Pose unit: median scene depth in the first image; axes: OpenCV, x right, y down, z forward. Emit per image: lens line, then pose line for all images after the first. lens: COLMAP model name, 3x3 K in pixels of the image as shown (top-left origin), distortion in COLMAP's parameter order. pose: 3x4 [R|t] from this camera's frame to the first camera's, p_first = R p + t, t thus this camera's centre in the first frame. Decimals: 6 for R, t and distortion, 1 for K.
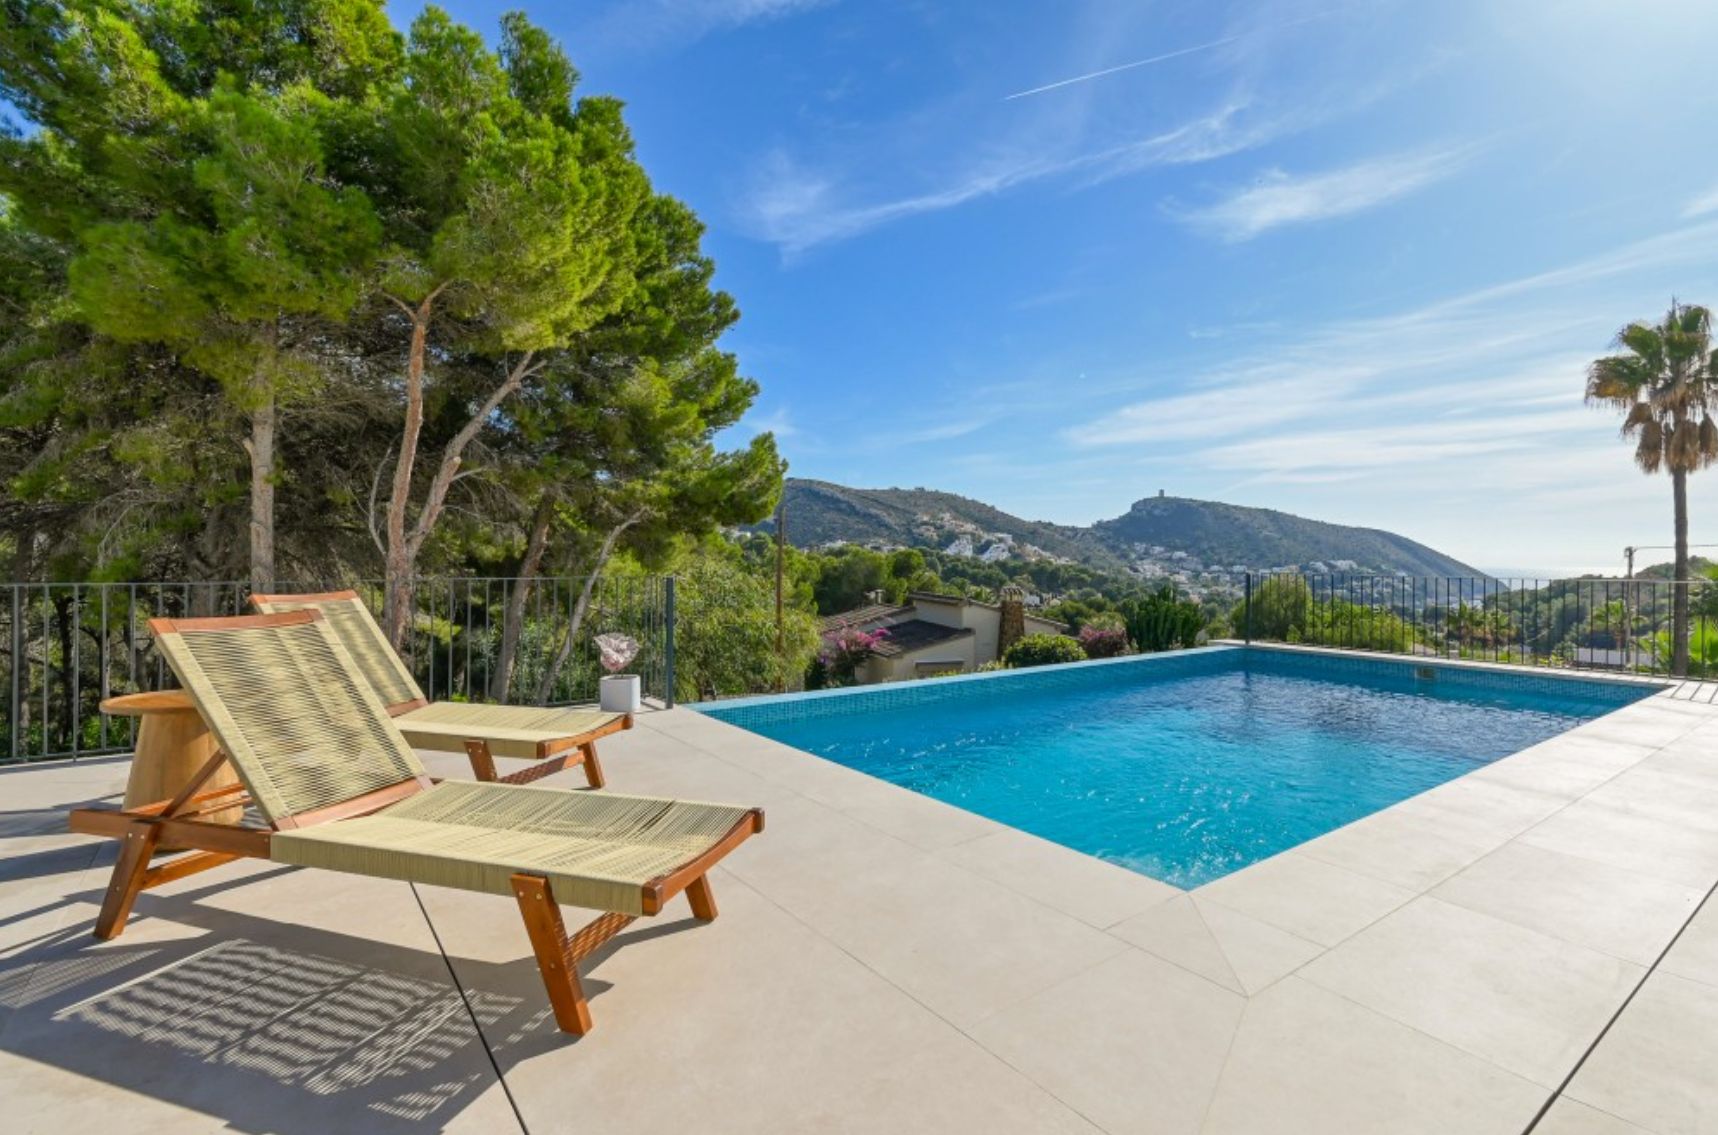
lens RADIAL K [[802.0, 0, 862.3], [0, 802.0, 561.7], [0, 0, 1]] dist [0.000200, 0.012717]
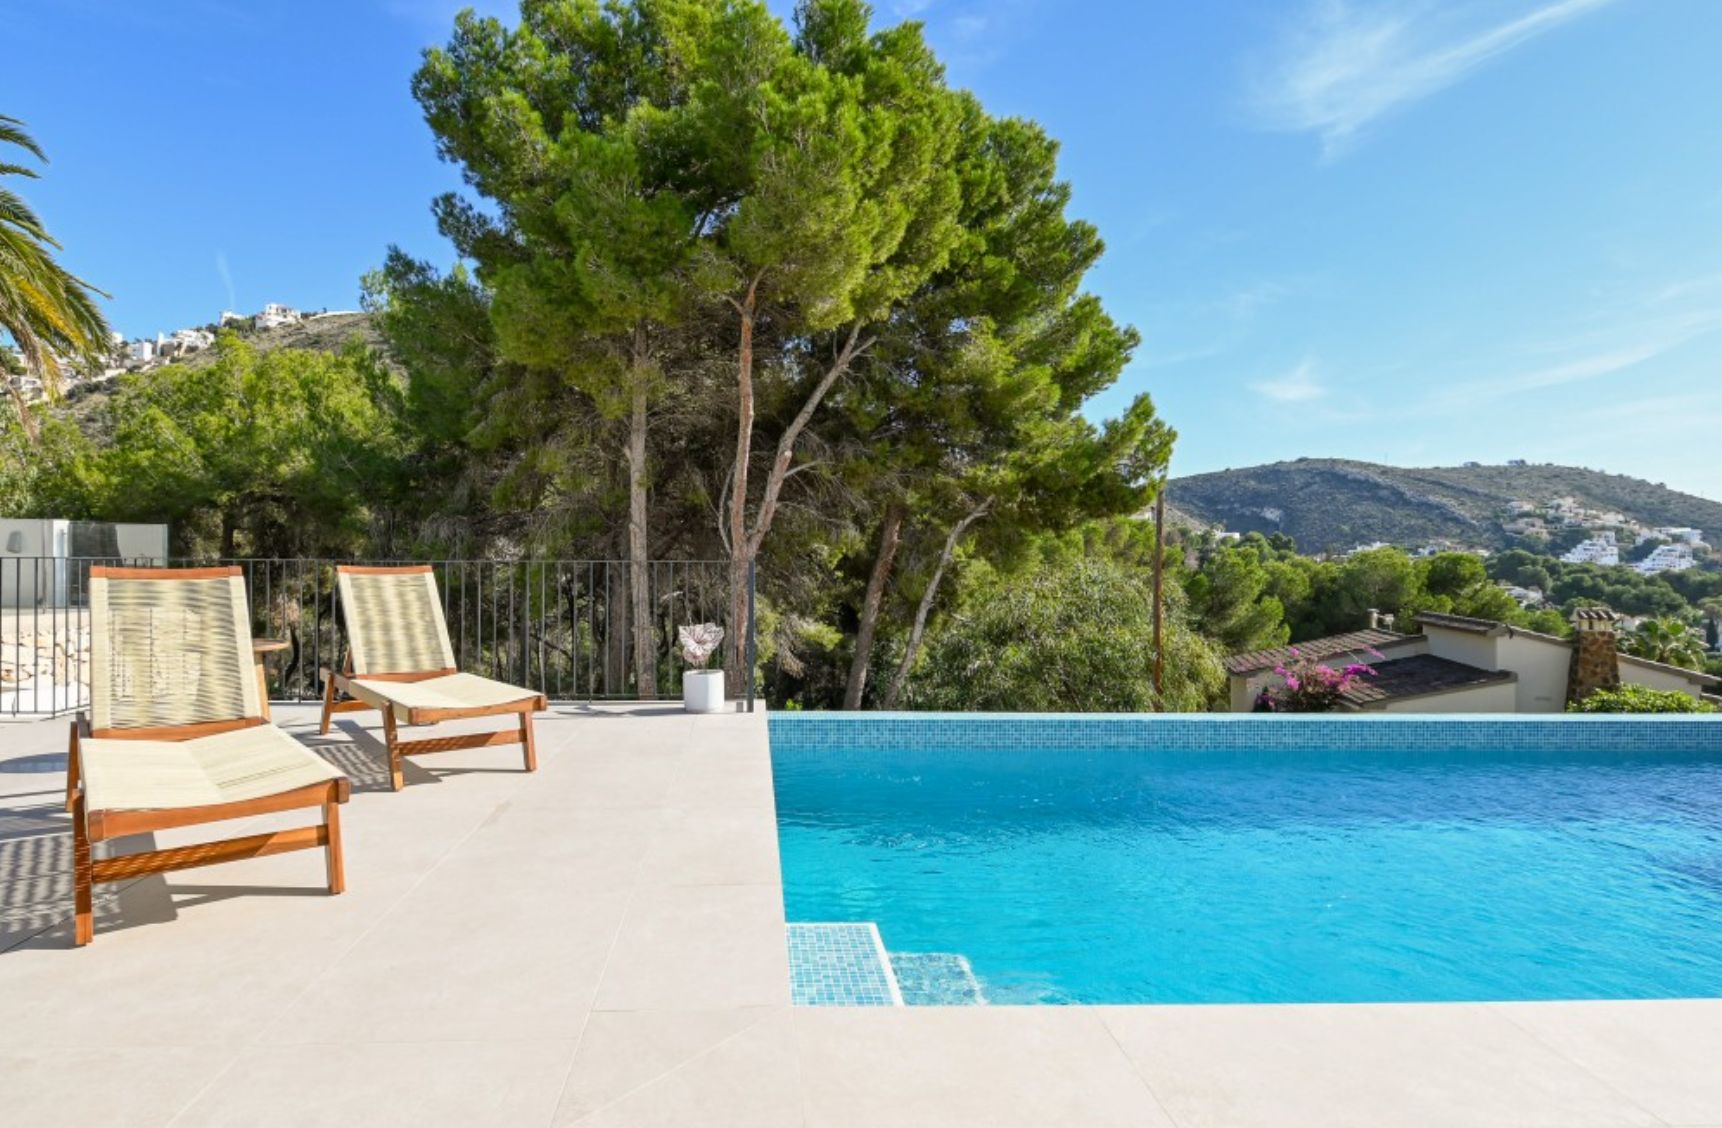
lens RADIAL K [[980.2, 0, 866.3], [0, 980.2, 578.9], [0, 0, 1]] dist [-0.003070, -0.000724]
pose [[0.820661, 0.008144, -0.571358, 0.213912], [-0.008368, 0.999962, 0.002233, 0.016357], [0.571355, 0.002948, 0.820698, 0.092469]]
